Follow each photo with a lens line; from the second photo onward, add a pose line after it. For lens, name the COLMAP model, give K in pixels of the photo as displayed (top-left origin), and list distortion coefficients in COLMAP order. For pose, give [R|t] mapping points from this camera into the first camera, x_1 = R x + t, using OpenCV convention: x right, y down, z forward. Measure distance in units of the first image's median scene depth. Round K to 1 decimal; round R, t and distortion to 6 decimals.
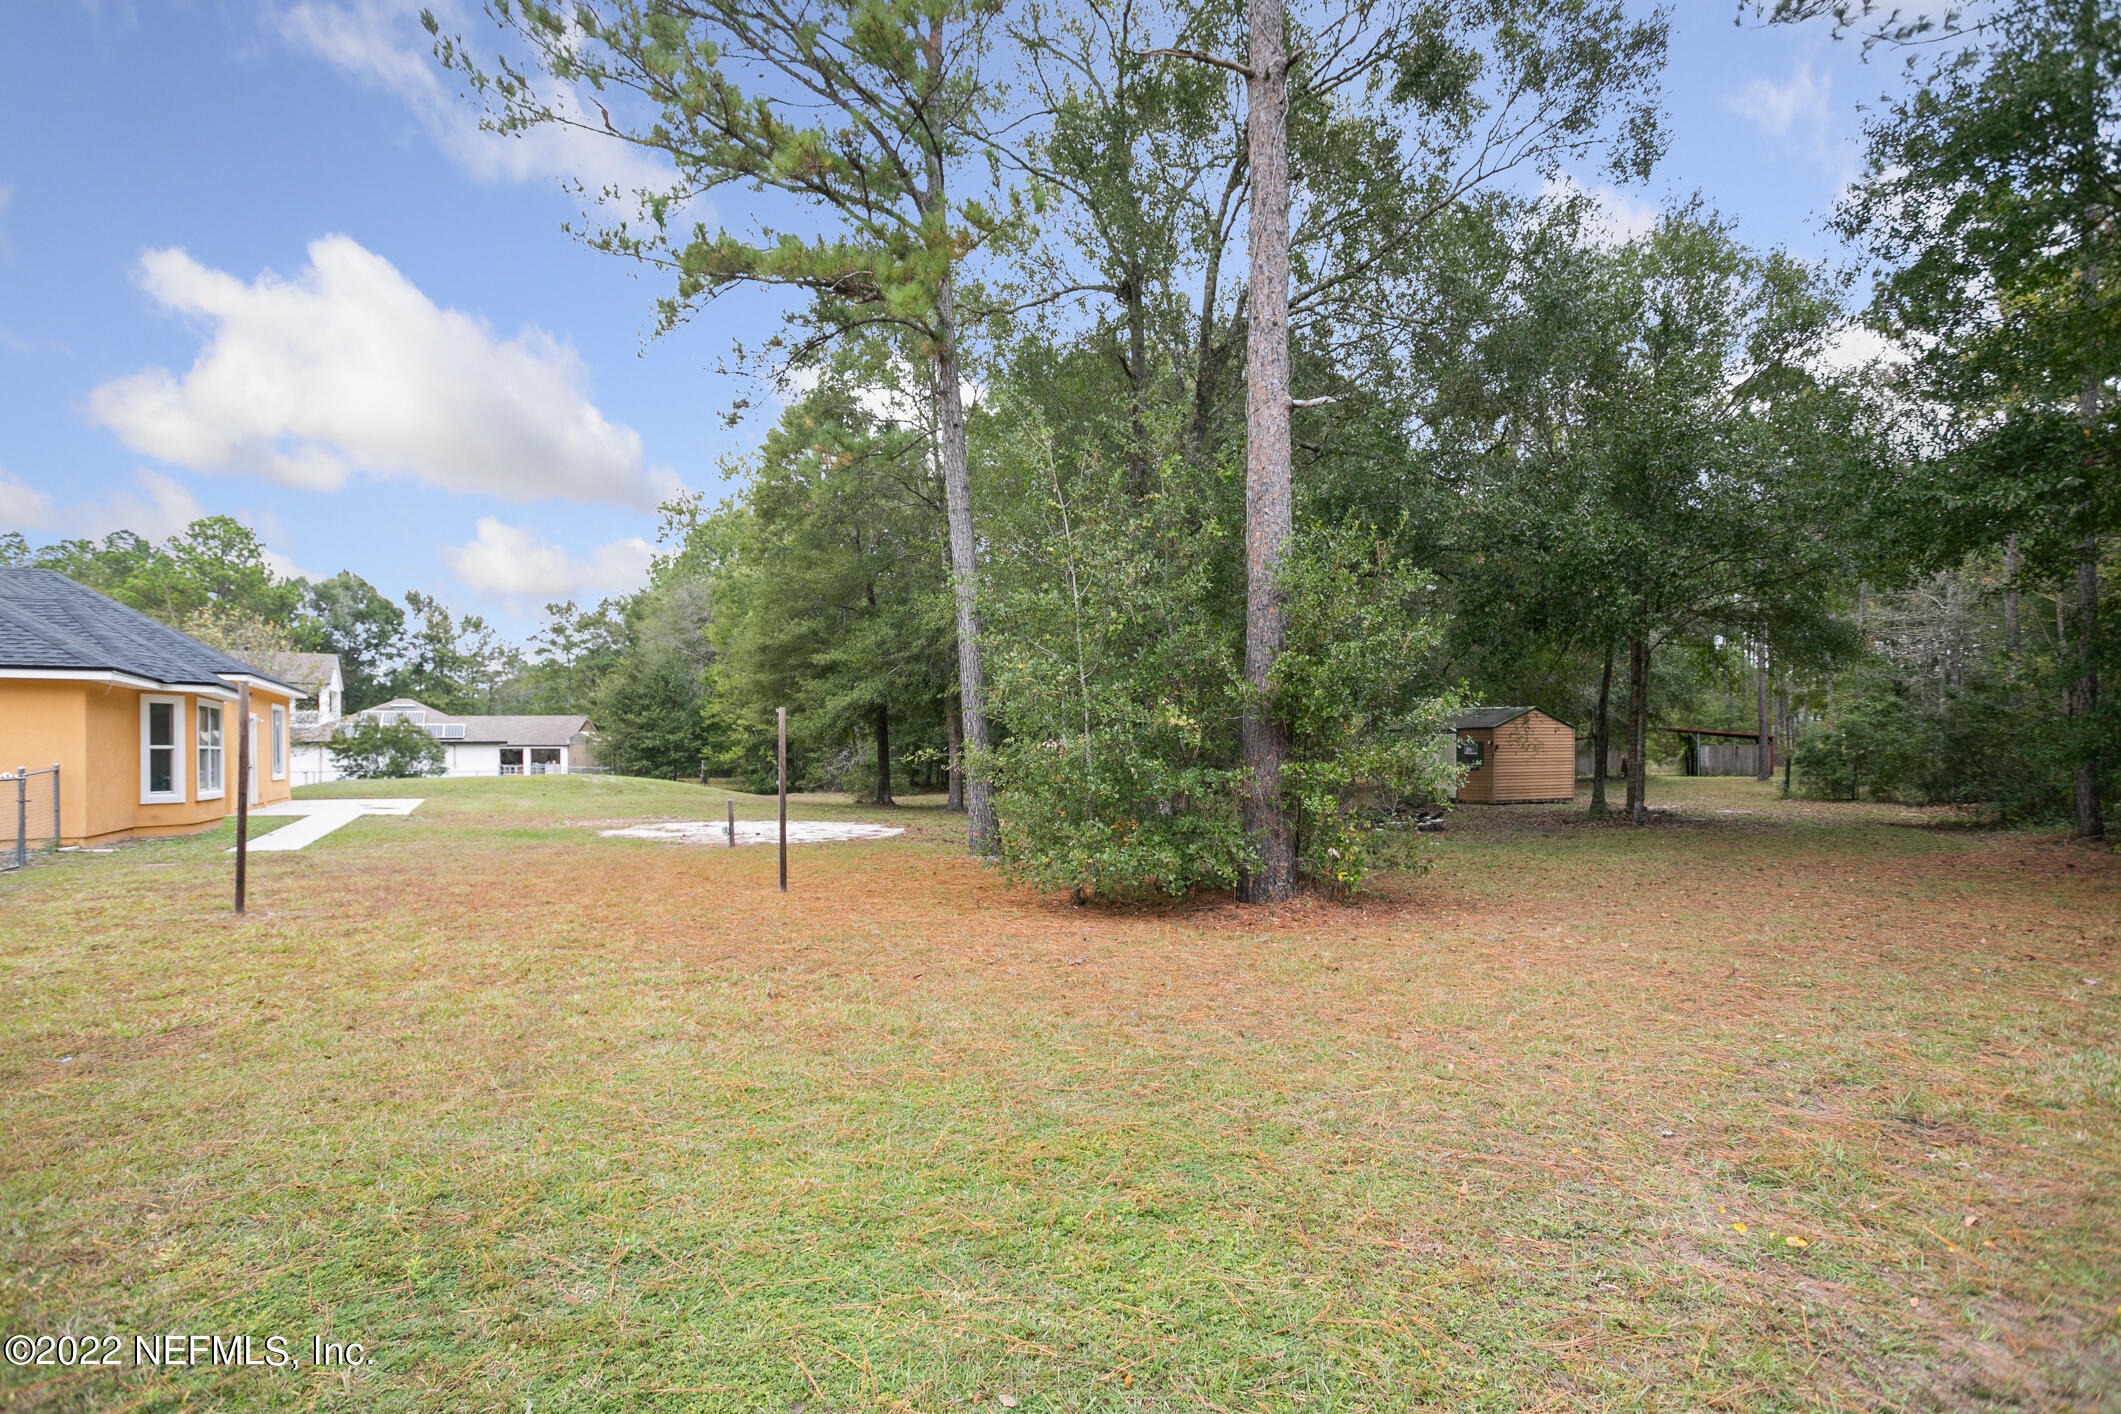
lens RADIAL K [[1049.5, 0, 1062.4], [0, 1049.5, 750.1], [0, 0, 1]] dist [-0.001648, 0.001912]
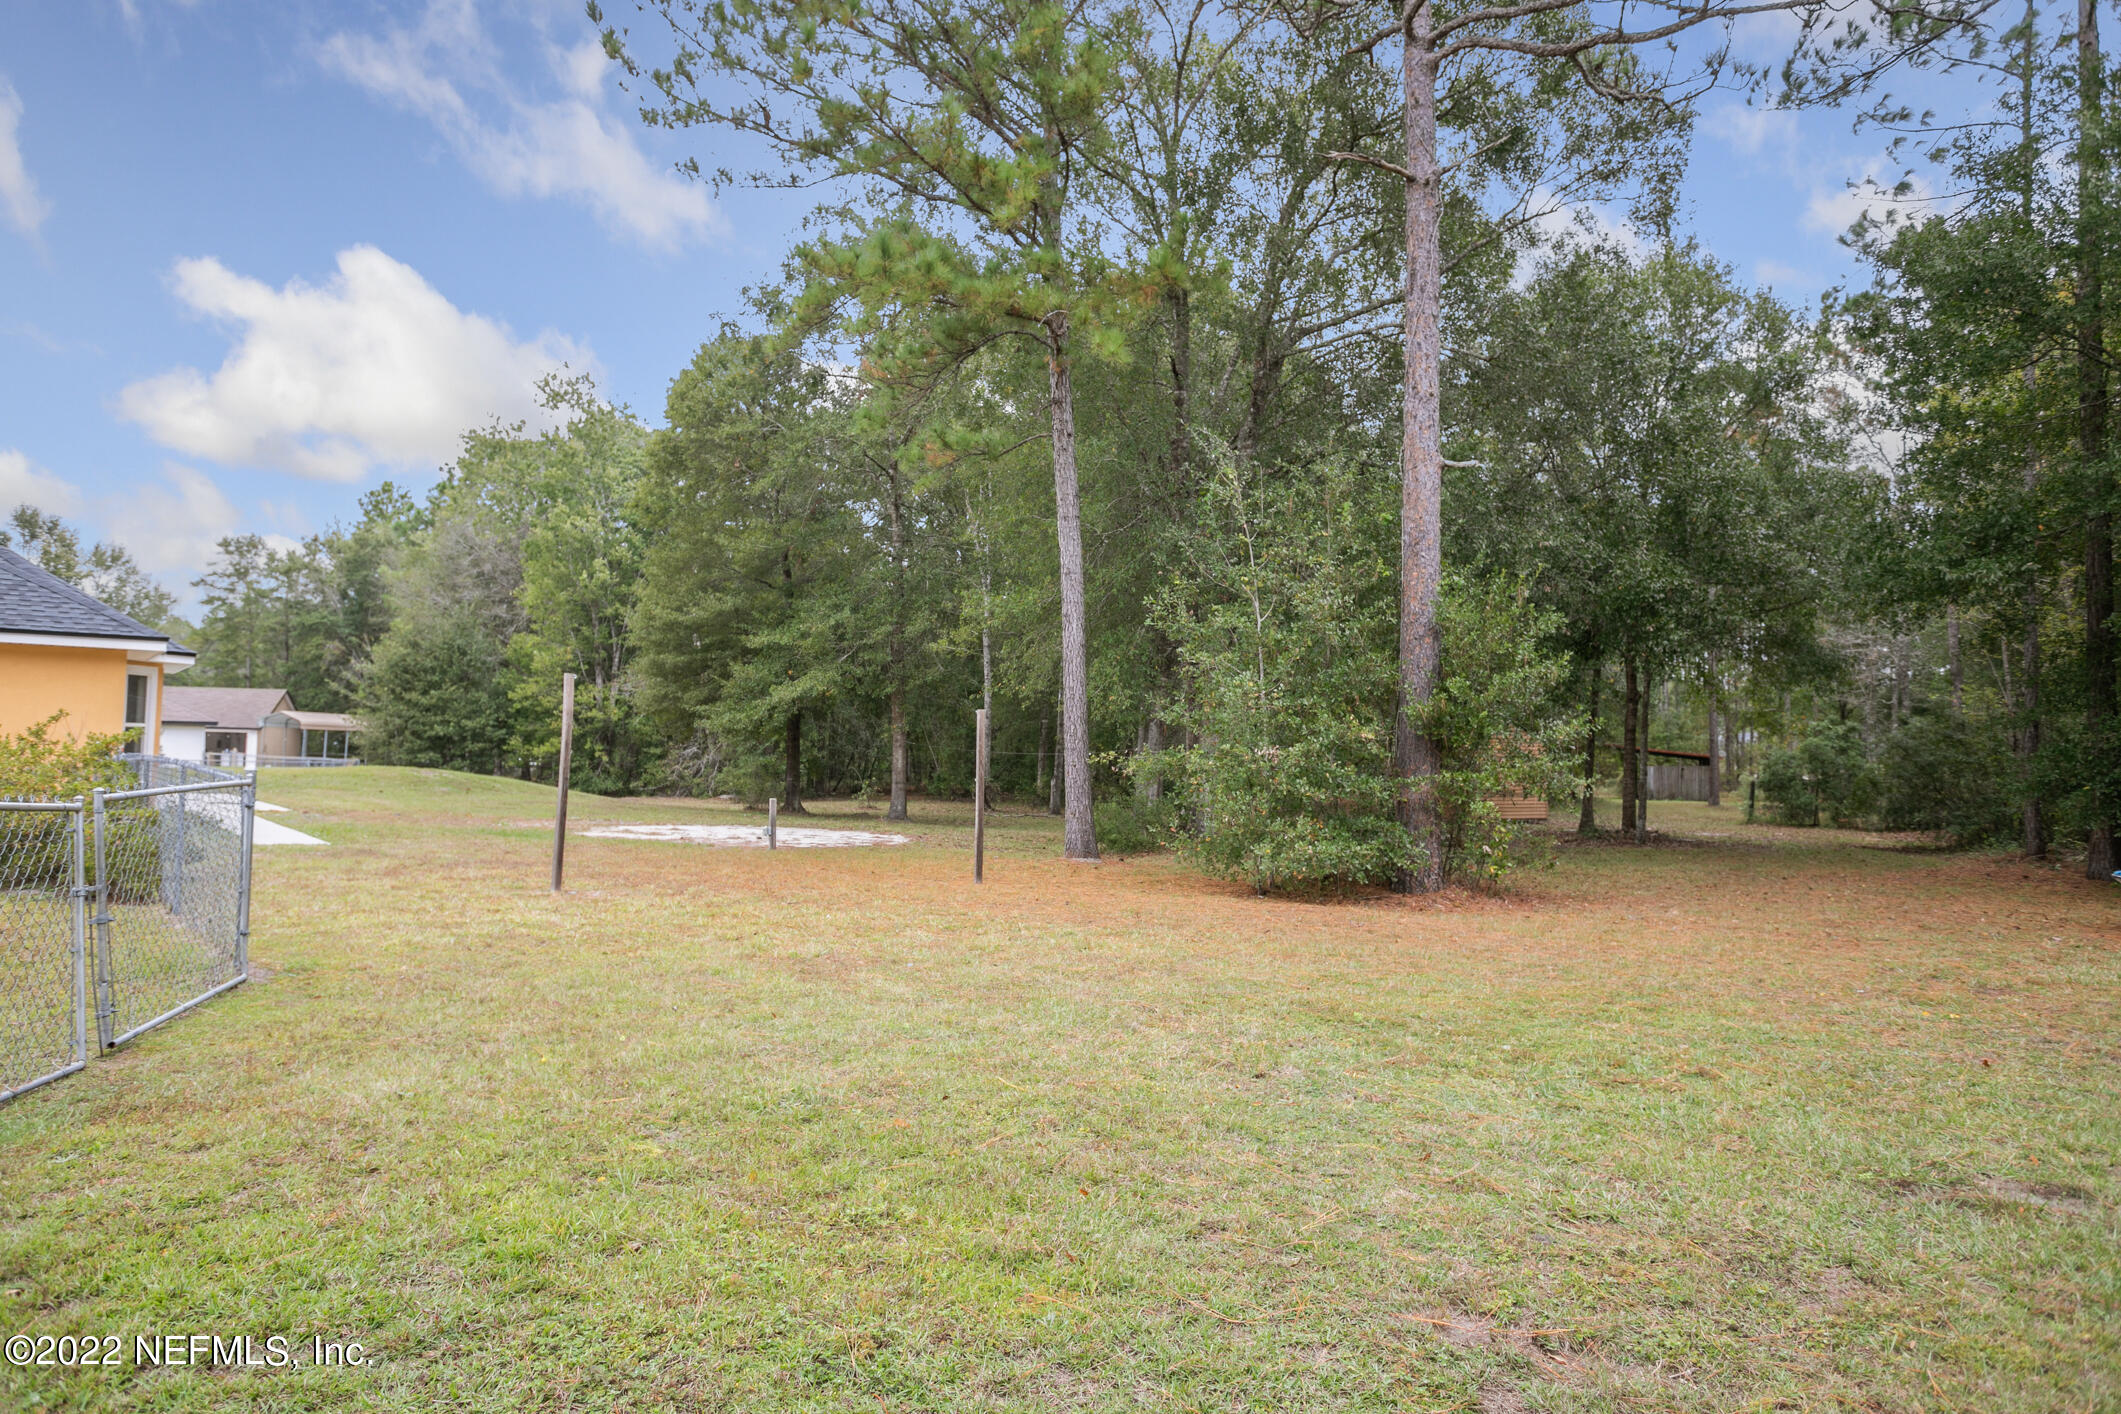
lens RADIAL K [[1355.6, 0, 1061.4], [0, 1355.6, 697.6], [0, 0, 1]] dist [0.009676, -0.004684]
pose [[0.986097, 0.032963, 0.162870, -0.177347], [-0.026219, 0.998714, -0.043384, 0.002142], [-0.164091, 0.038511, 0.985693, -0.163849]]
